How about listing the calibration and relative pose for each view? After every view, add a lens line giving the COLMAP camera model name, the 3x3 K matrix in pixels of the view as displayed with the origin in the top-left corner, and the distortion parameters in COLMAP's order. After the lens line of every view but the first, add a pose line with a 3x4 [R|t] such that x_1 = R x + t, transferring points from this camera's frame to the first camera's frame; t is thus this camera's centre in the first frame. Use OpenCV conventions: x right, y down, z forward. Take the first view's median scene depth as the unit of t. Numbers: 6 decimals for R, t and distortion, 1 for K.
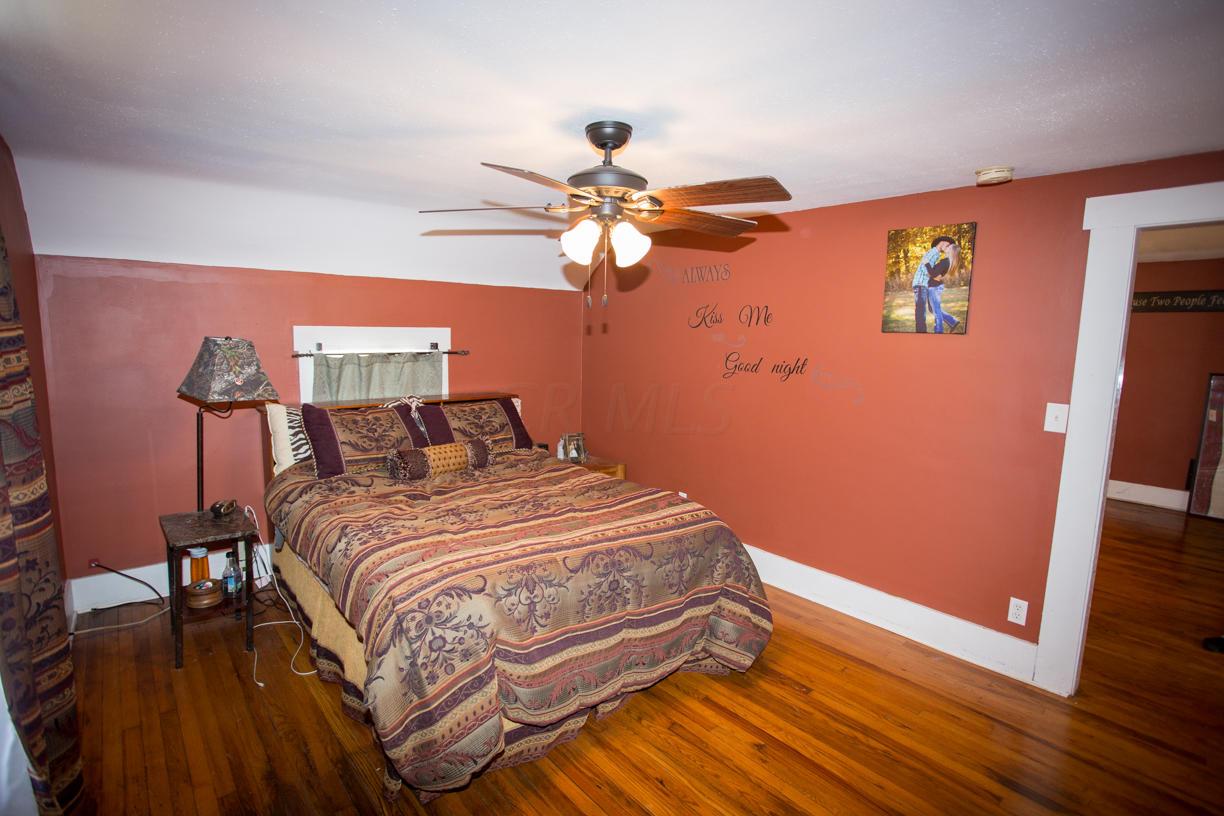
lens RADIAL K [[596.7, 0, 601.1], [0, 596.7, 406.3], [0, 0, 1]] dist [-0.069559, 0.027144]
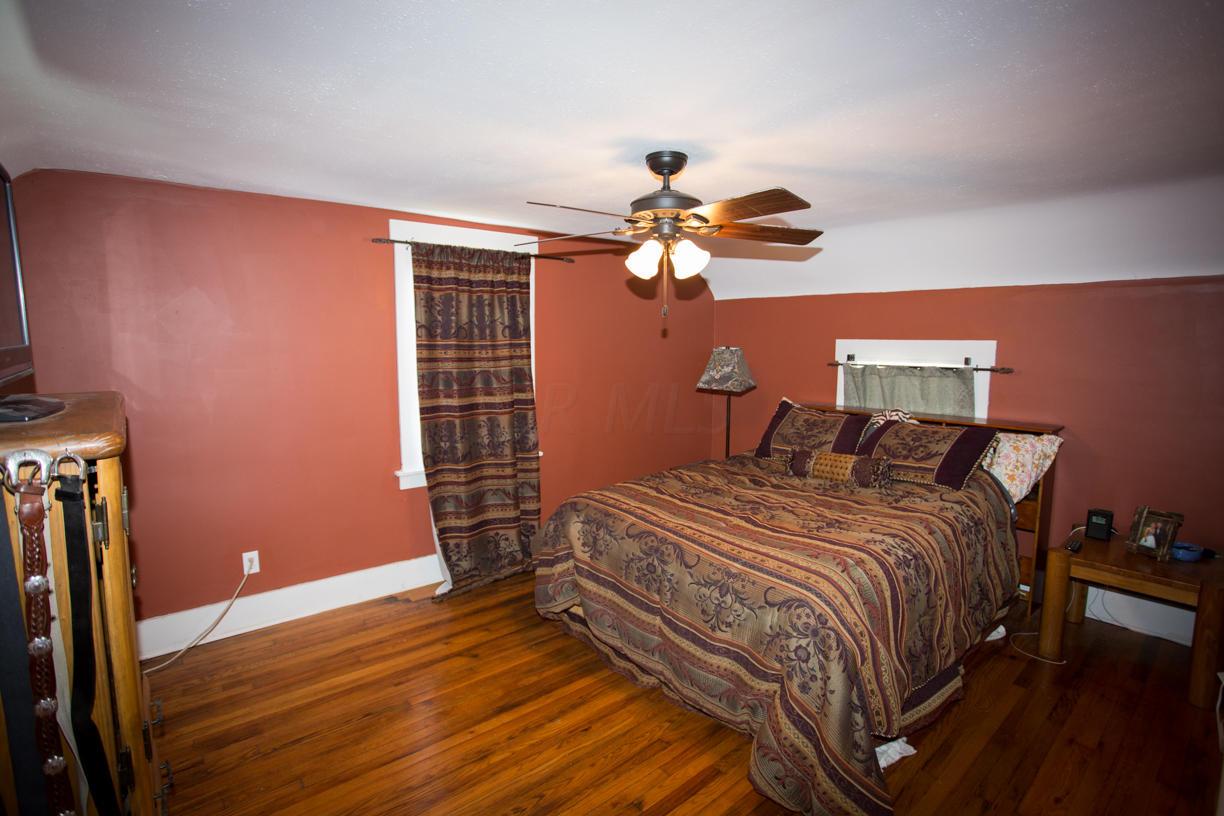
lens RADIAL K [[596.7, 0, 608.3], [0, 596.7, 400.8], [0, 0, 1]] dist [-0.069559, 0.027144]
pose [[0.008345, 0.083043, -0.996511, 0.863688], [-0.128750, 0.988340, 0.081284, -0.066284], [0.991642, 0.127623, 0.018940, 0.681427]]
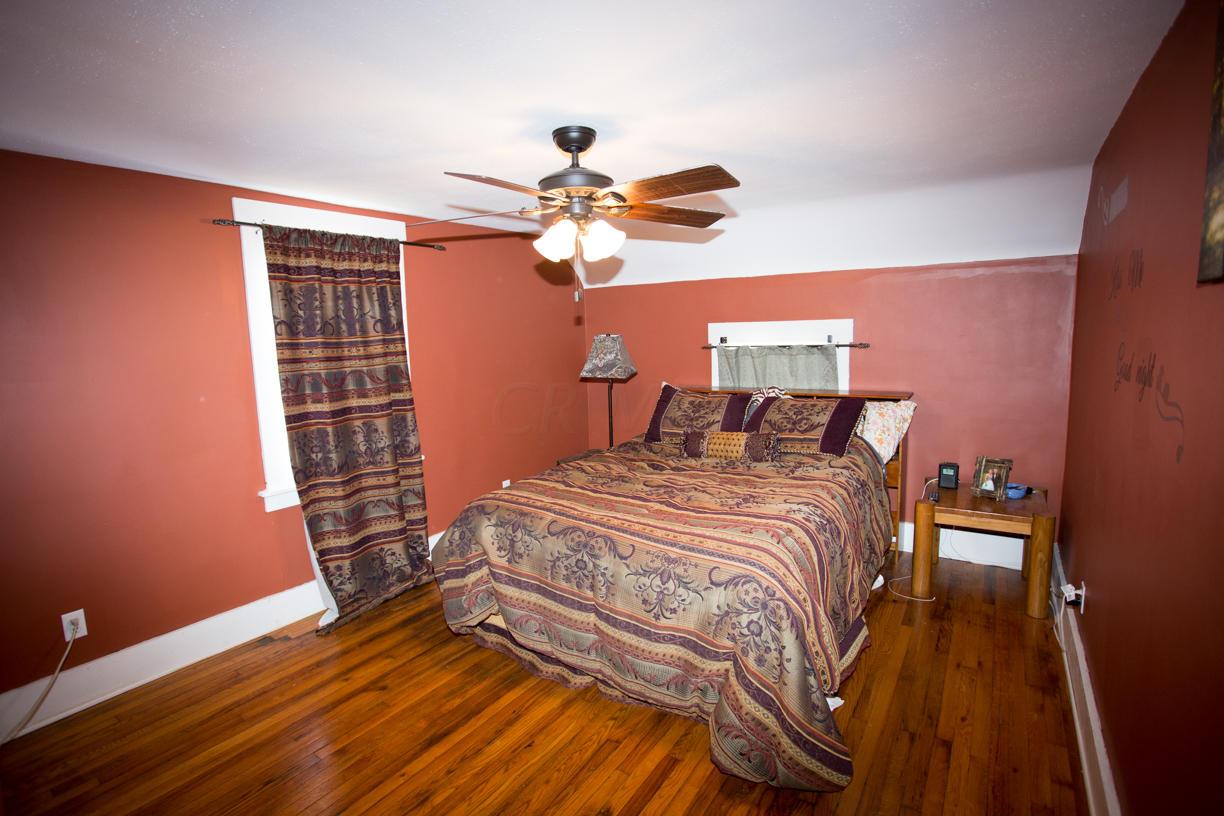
lens RADIAL K [[596.7, 0, 606.4], [0, 596.7, 402.0], [0, 0, 1]] dist [-0.069559, 0.027144]
pose [[0.275191, 0.084983, -0.957626, 0.805653], [-0.084370, 0.994377, 0.063999, -0.044215], [0.957680, 0.063183, 0.280814, 0.577369]]
